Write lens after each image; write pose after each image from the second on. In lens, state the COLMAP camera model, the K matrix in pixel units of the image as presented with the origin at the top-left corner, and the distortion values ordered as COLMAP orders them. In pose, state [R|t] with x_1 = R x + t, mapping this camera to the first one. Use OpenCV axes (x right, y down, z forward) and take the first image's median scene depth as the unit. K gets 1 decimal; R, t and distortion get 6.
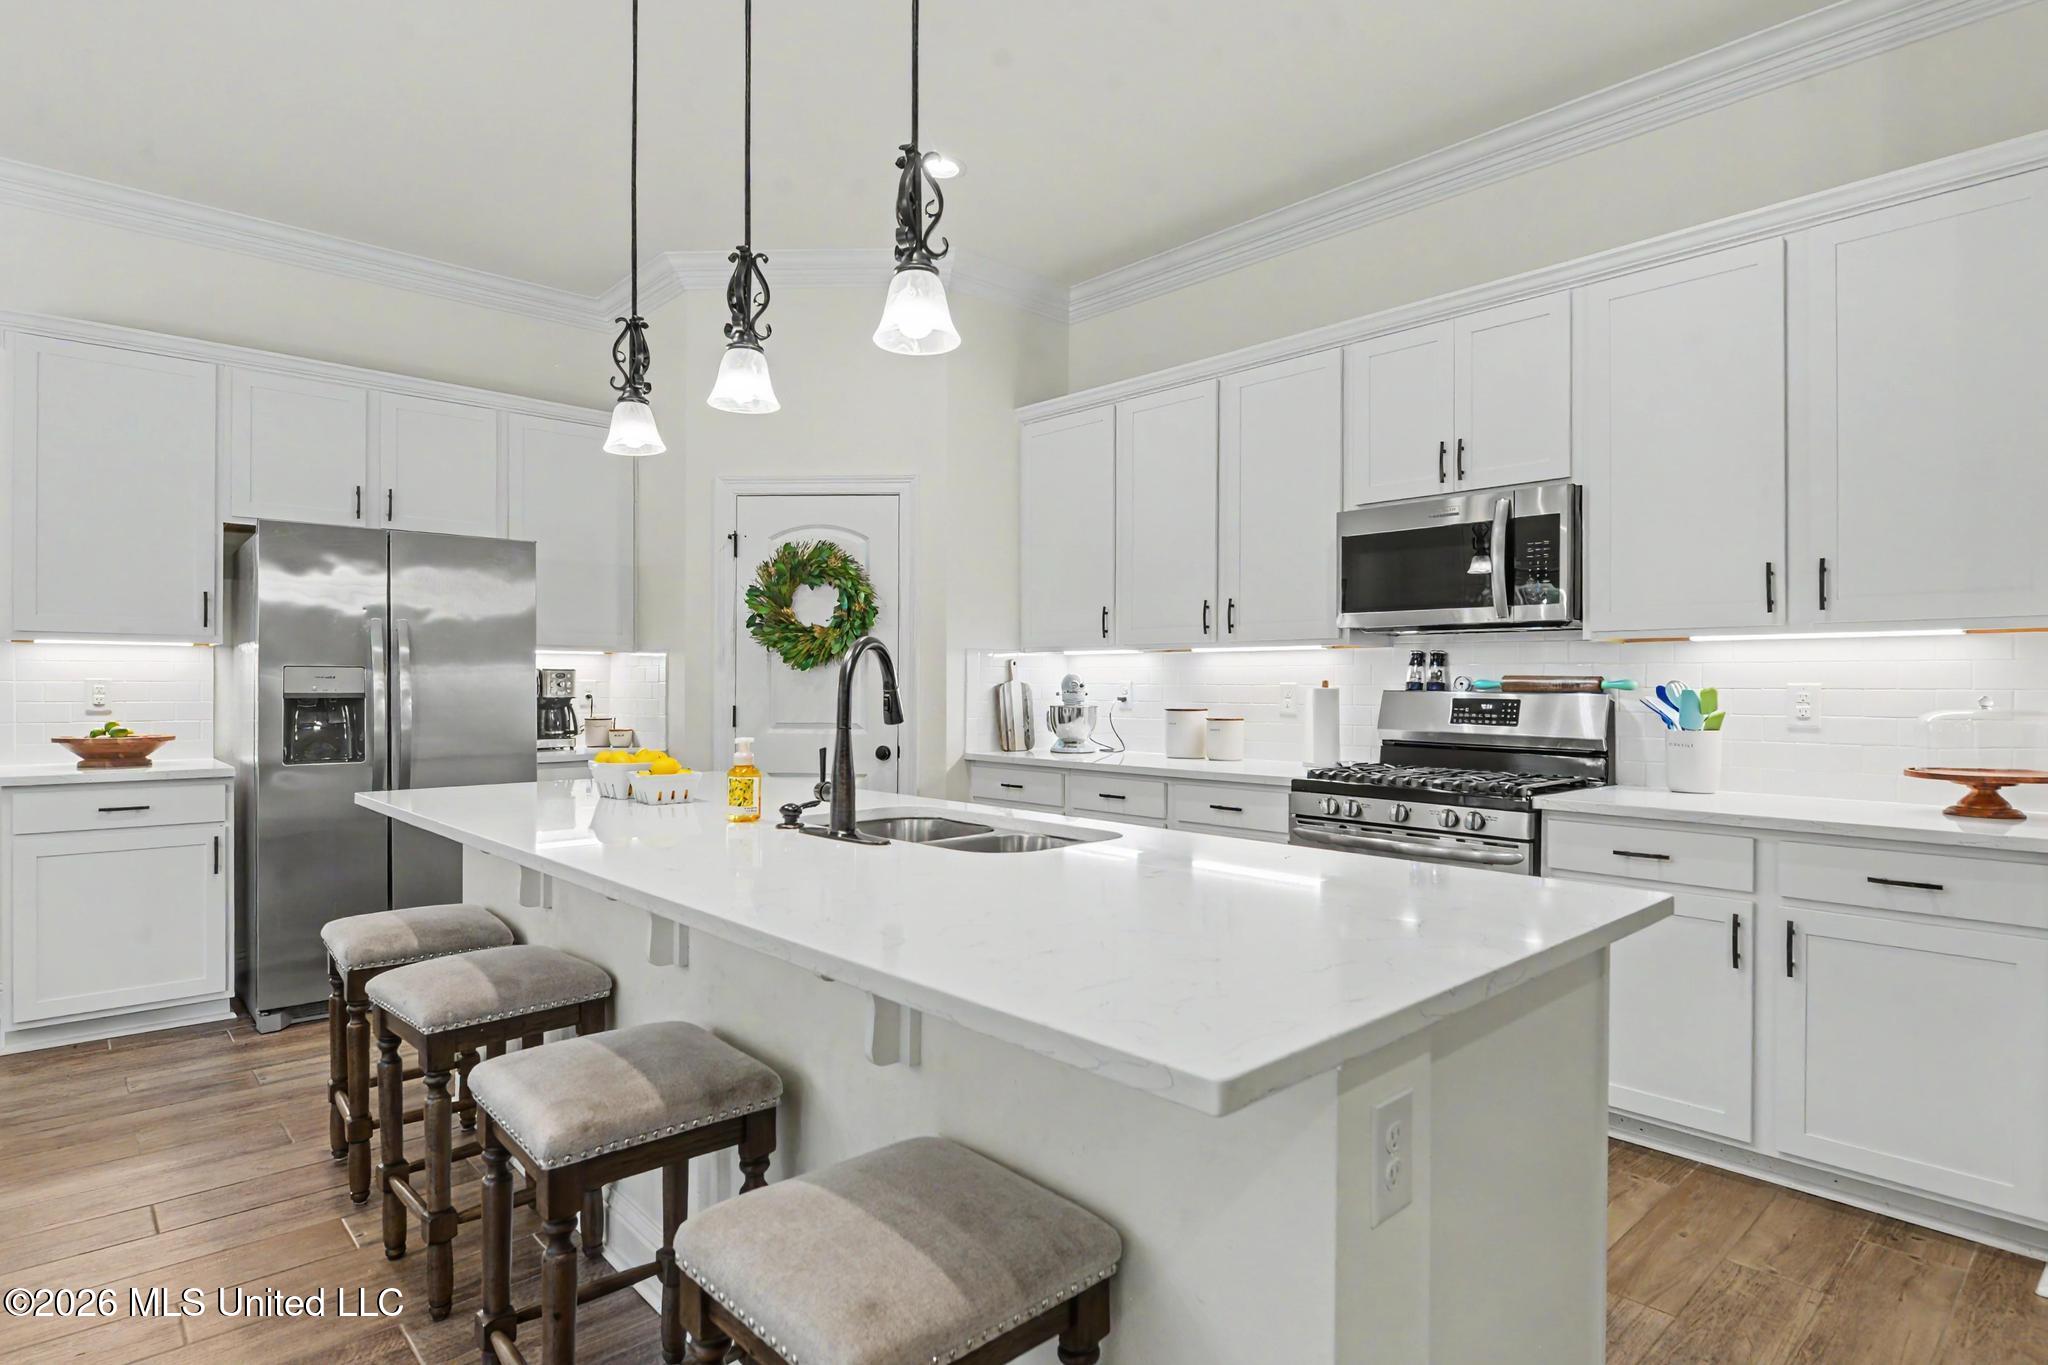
lens RADIAL K [[1105.0, 0, 978.7], [0, 1105.0, 650.1], [0, 0, 1]] dist [0.000175, 0.001247]
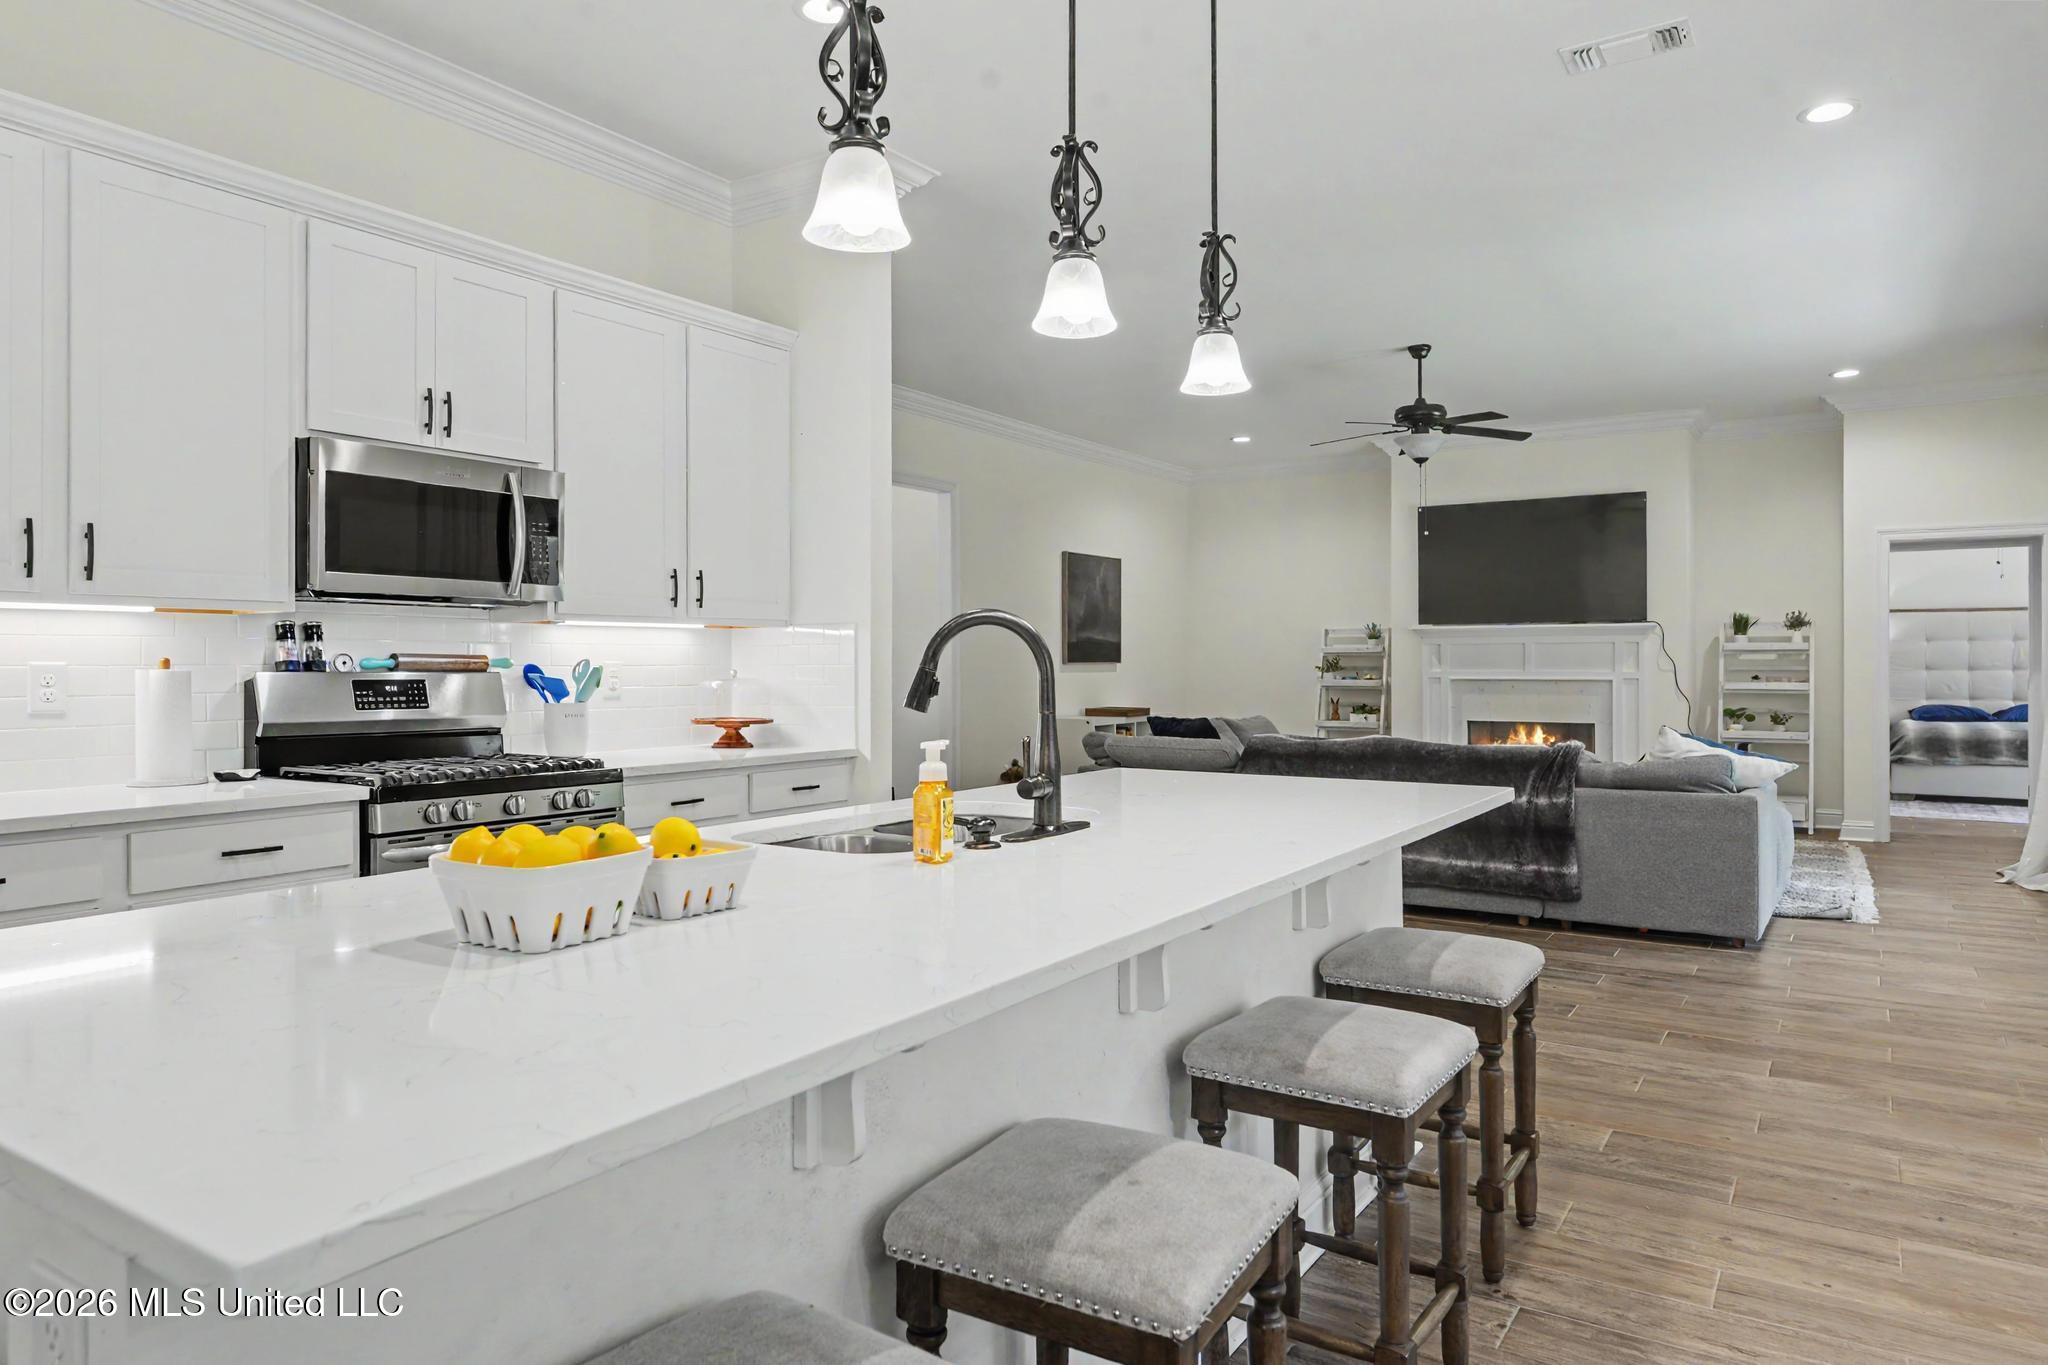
lens RADIAL K [[1284.4, 0, 1016.7], [0, 1284.4, 676.4], [0, 0, 1]] dist [0.021569, -0.001713]
pose [[-0.257980, -0.012551, 0.966069, -0.692441], [-0.030271, 0.999530, 0.004902, 0.021568], [-0.965676, -0.027979, -0.258238, 0.799242]]
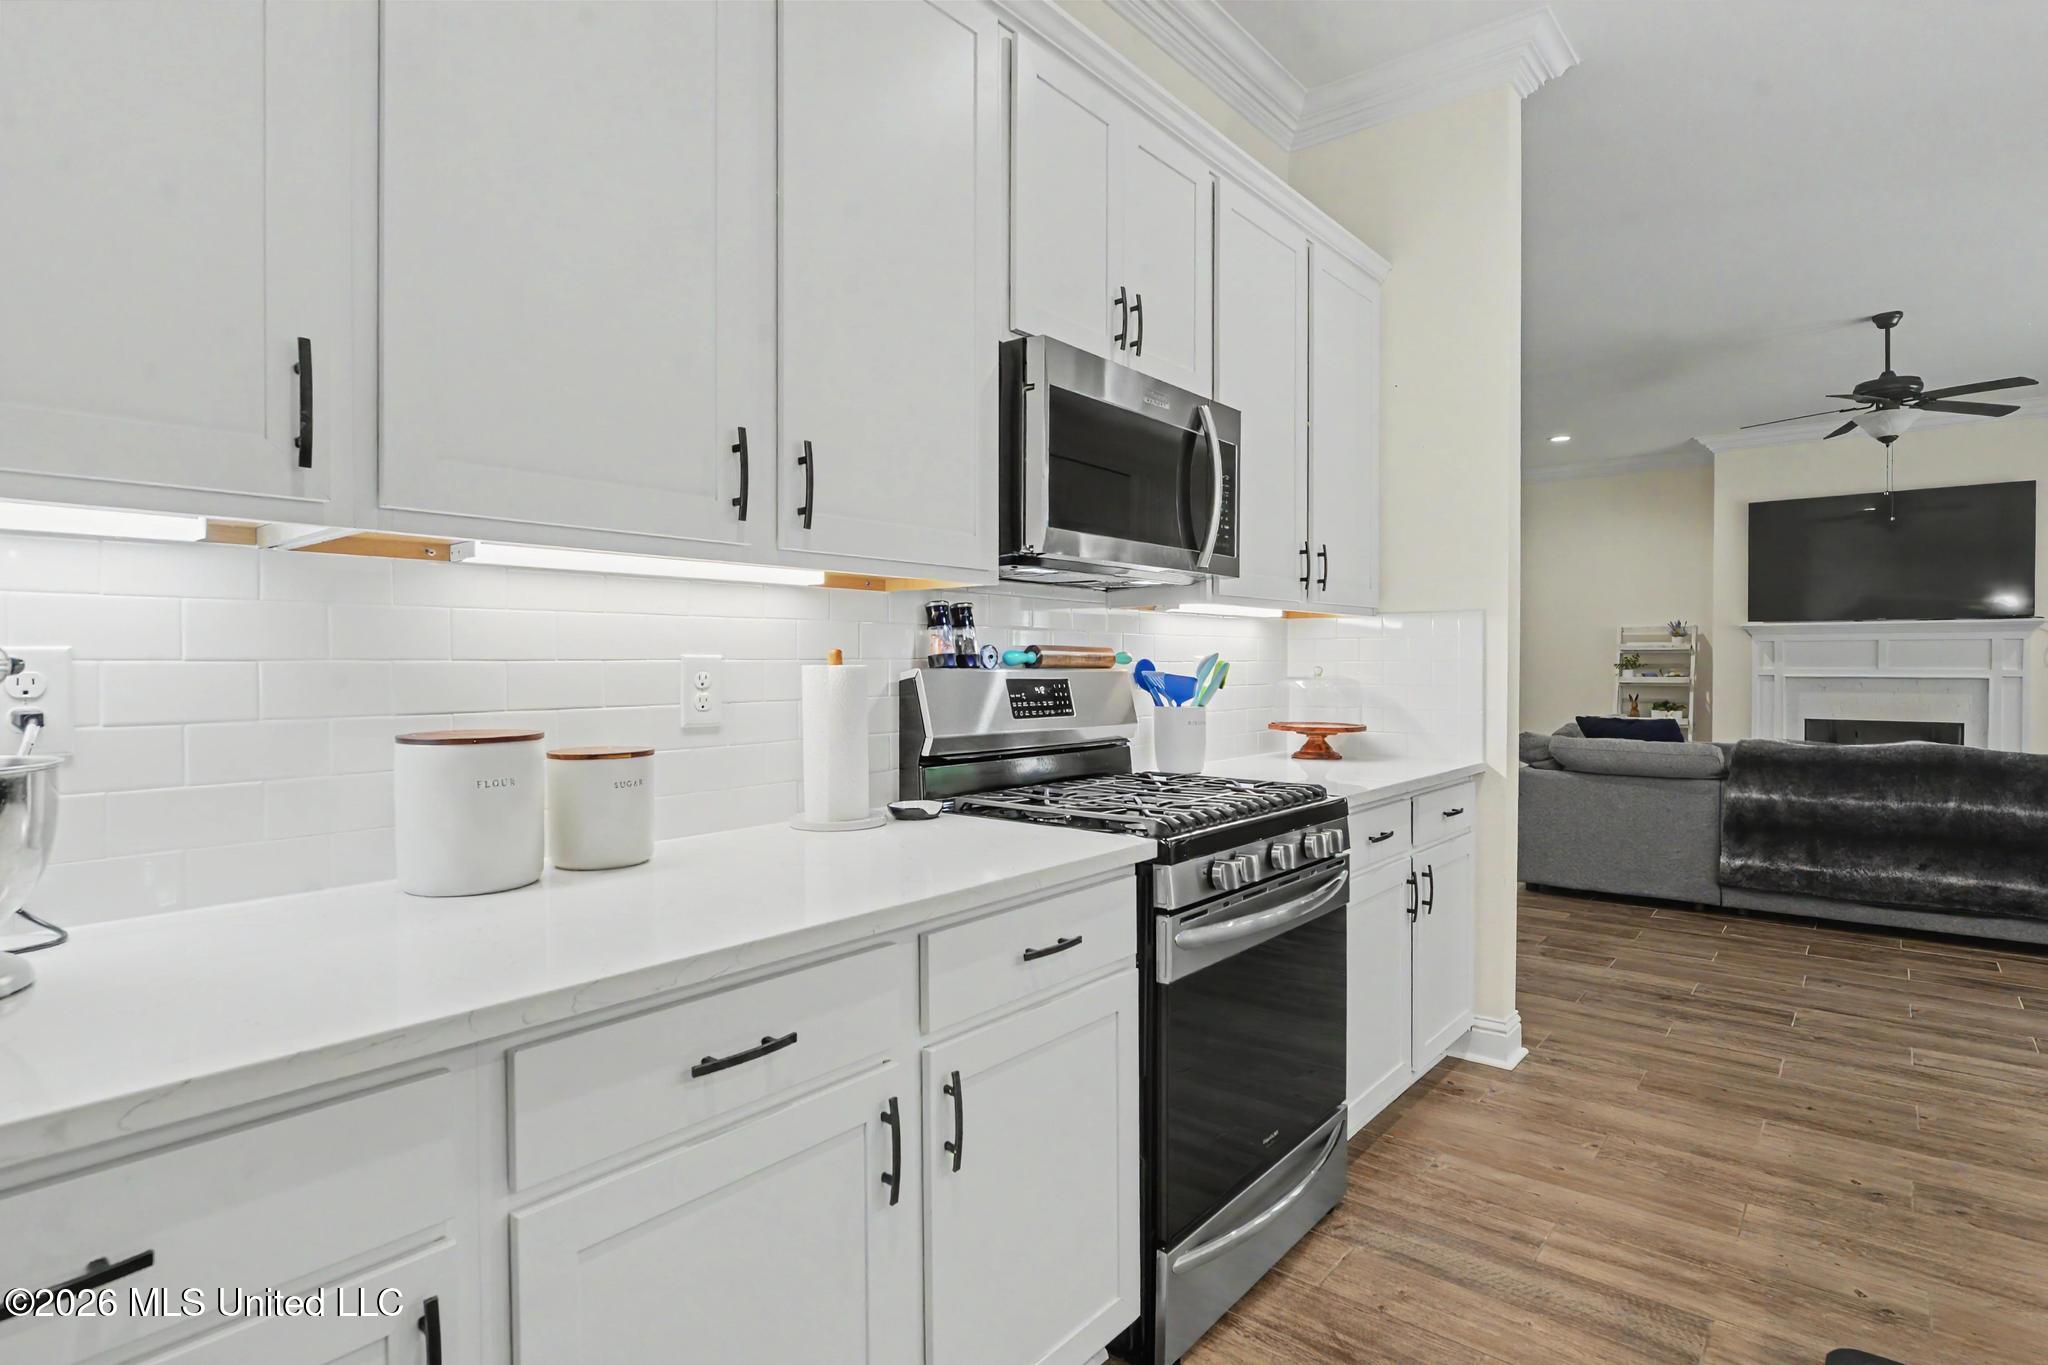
lens RADIAL K [[1053.1, 0, 1025.1], [0, 1053.1, 677.8], [0, 0, 1]] dist [-0.002649, -0.001490]
pose [[-0.163122, -0.018772, 0.986427, -0.189552], [-0.031667, 0.999403, 0.013782, 0.035495], [-0.986098, -0.028989, -0.163619, 1.141744]]
